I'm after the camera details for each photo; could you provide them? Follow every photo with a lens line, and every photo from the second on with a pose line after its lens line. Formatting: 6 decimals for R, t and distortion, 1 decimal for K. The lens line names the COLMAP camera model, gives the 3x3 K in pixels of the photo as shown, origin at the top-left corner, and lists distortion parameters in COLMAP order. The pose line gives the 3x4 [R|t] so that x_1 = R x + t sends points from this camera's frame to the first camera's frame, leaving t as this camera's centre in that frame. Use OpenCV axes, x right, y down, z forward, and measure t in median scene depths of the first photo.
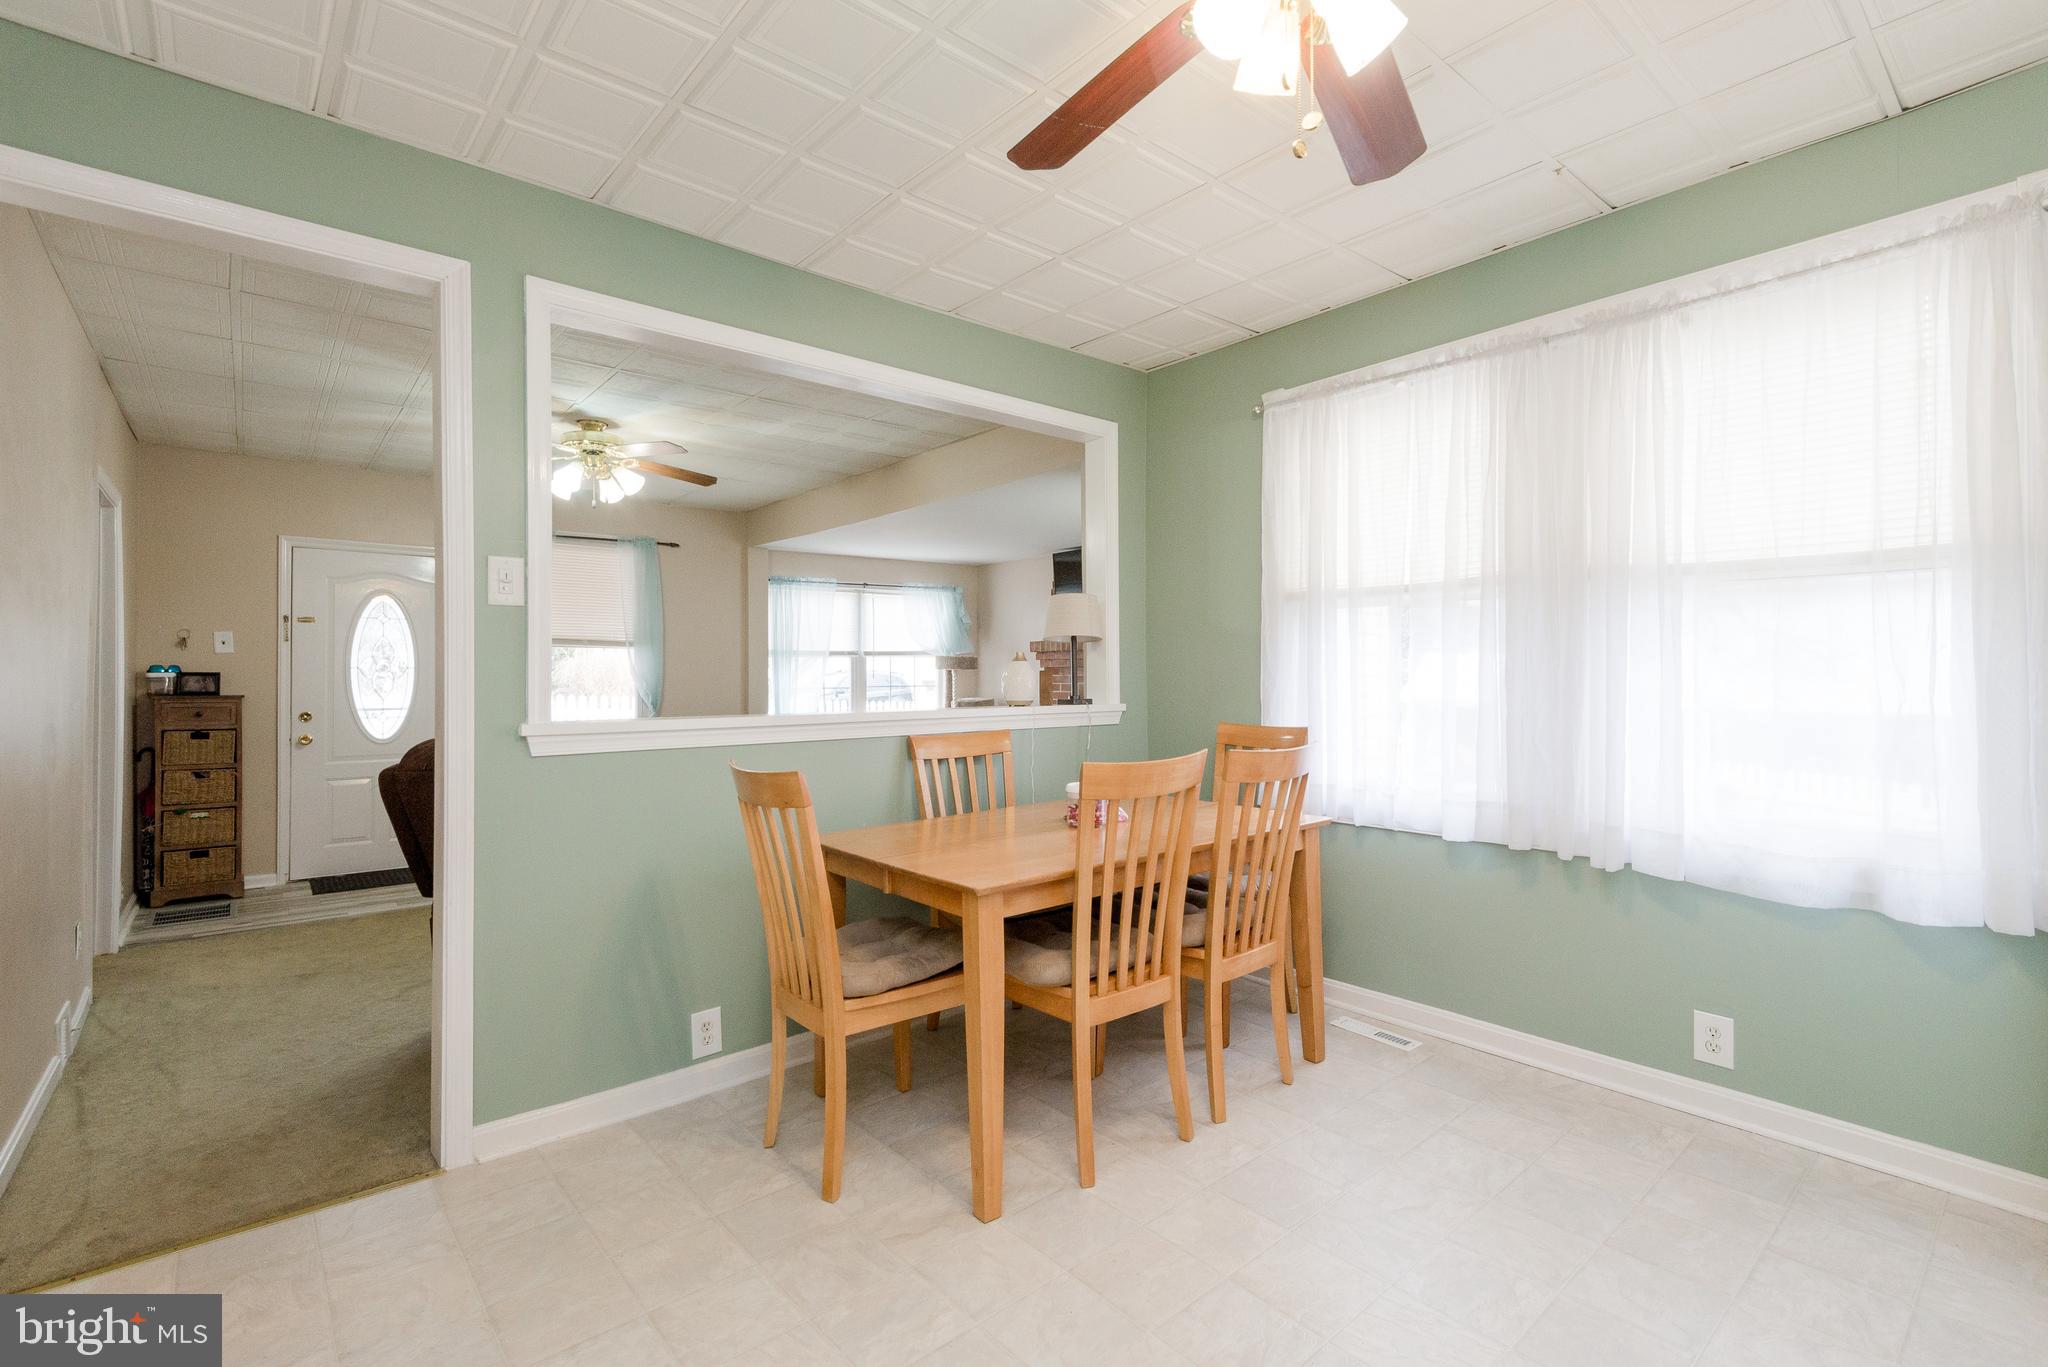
lens RADIAL K [[921.3, 0, 1023.7], [0, 921.3, 665.2], [0, 0, 1]] dist [0.027284, -0.014891]
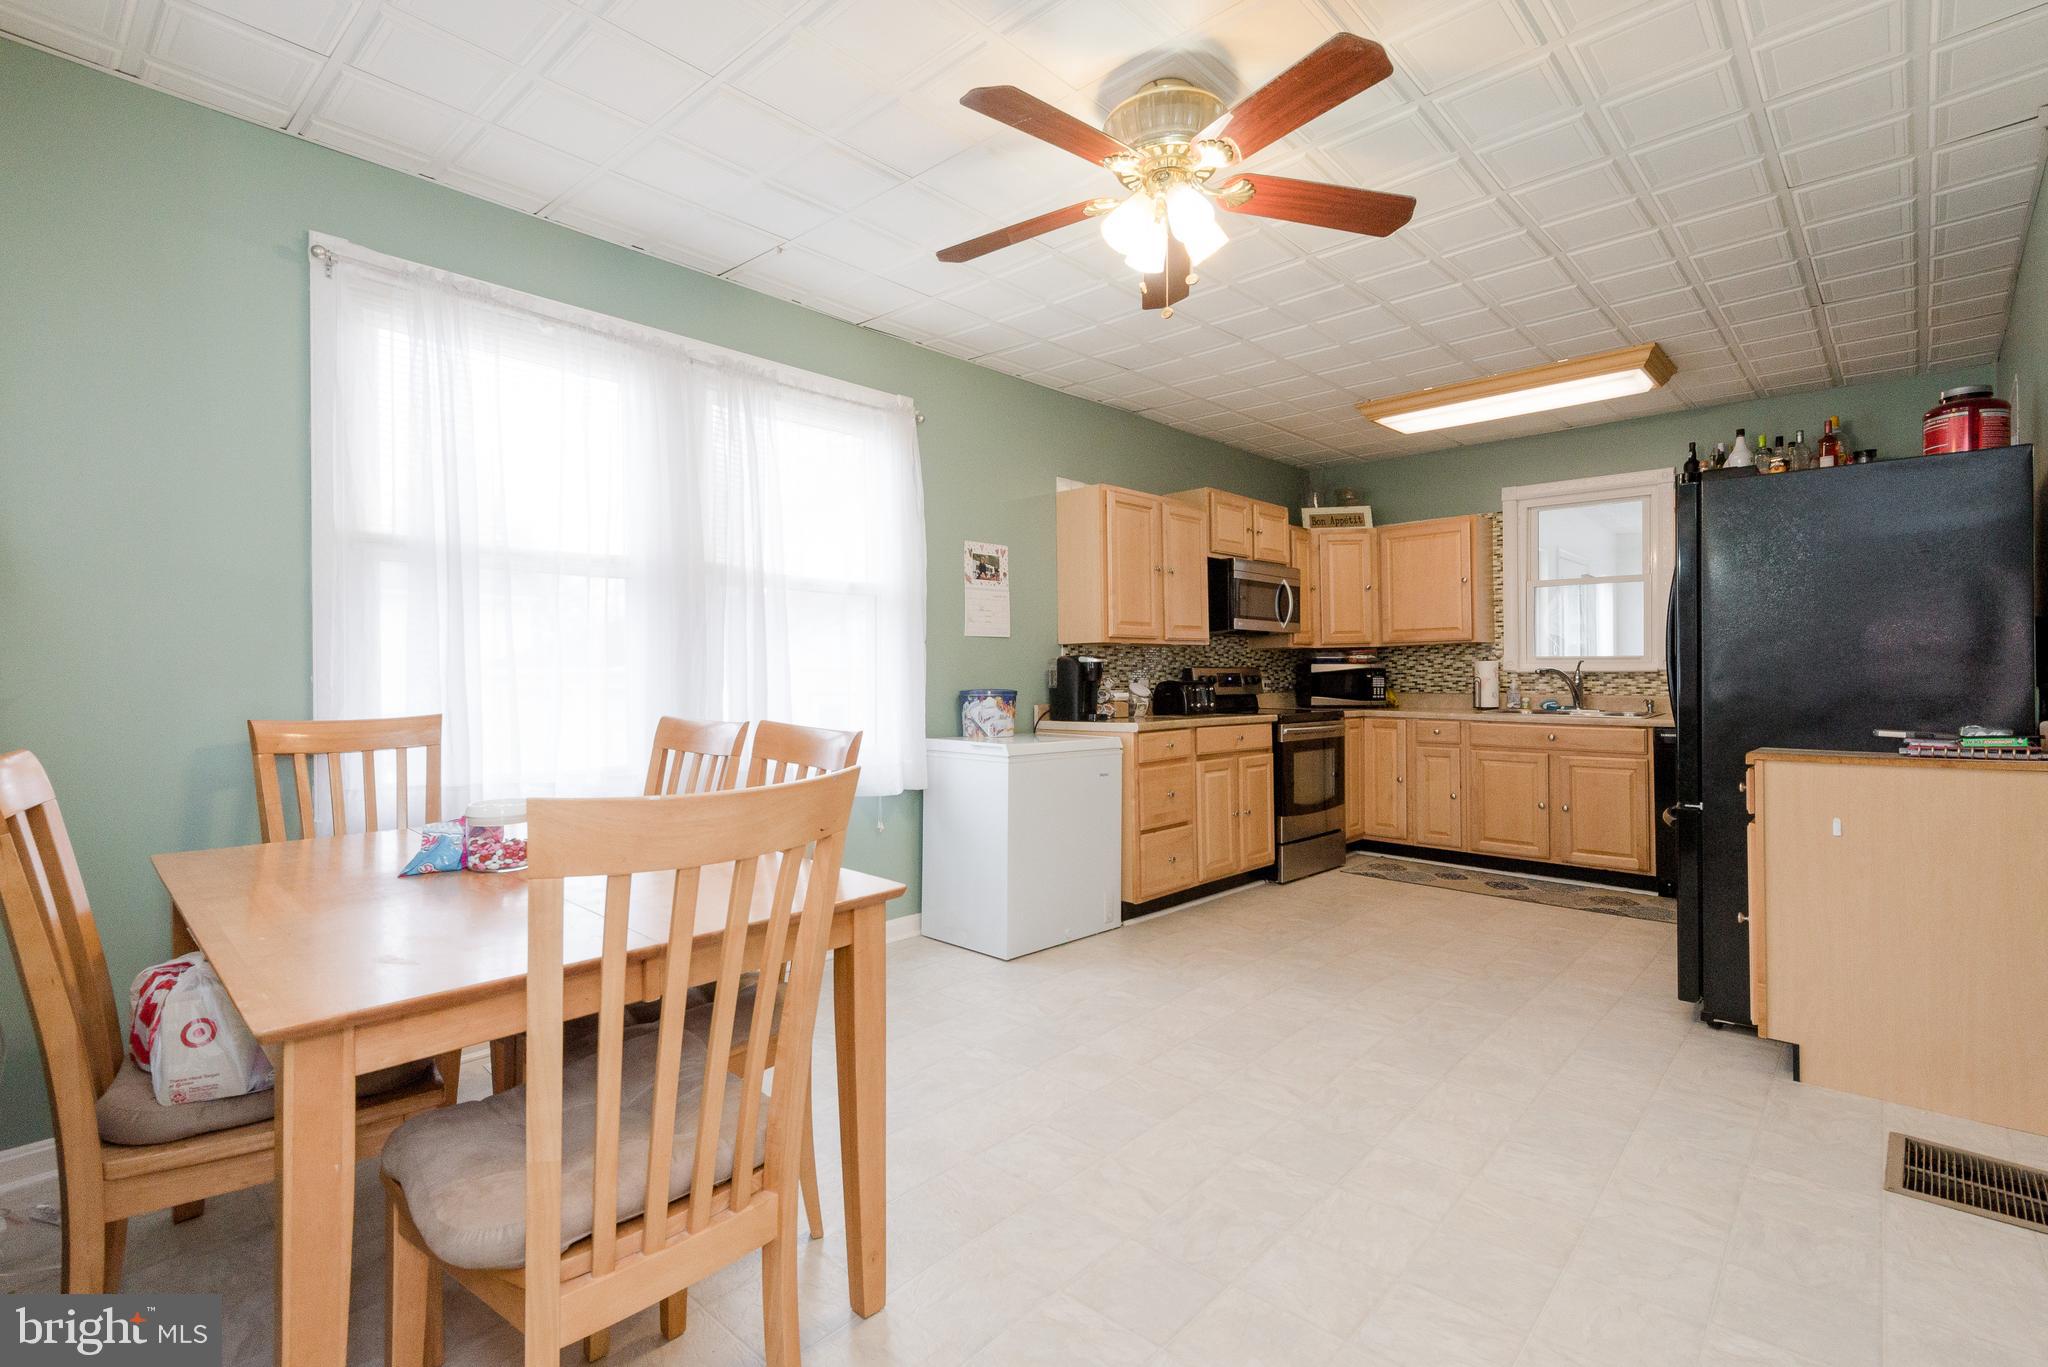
lens RADIAL K [[921.3, 0, 1087.8], [0, 921.3, 675.2], [0, 0, 1]] dist [0.027284, -0.014891]
pose [[-0.171130, 0.005488, 0.985233, -0.305160], [0.000235, 0.999985, -0.005529, 0.019541], [-0.985248, -0.000714, -0.171129, 0.344896]]
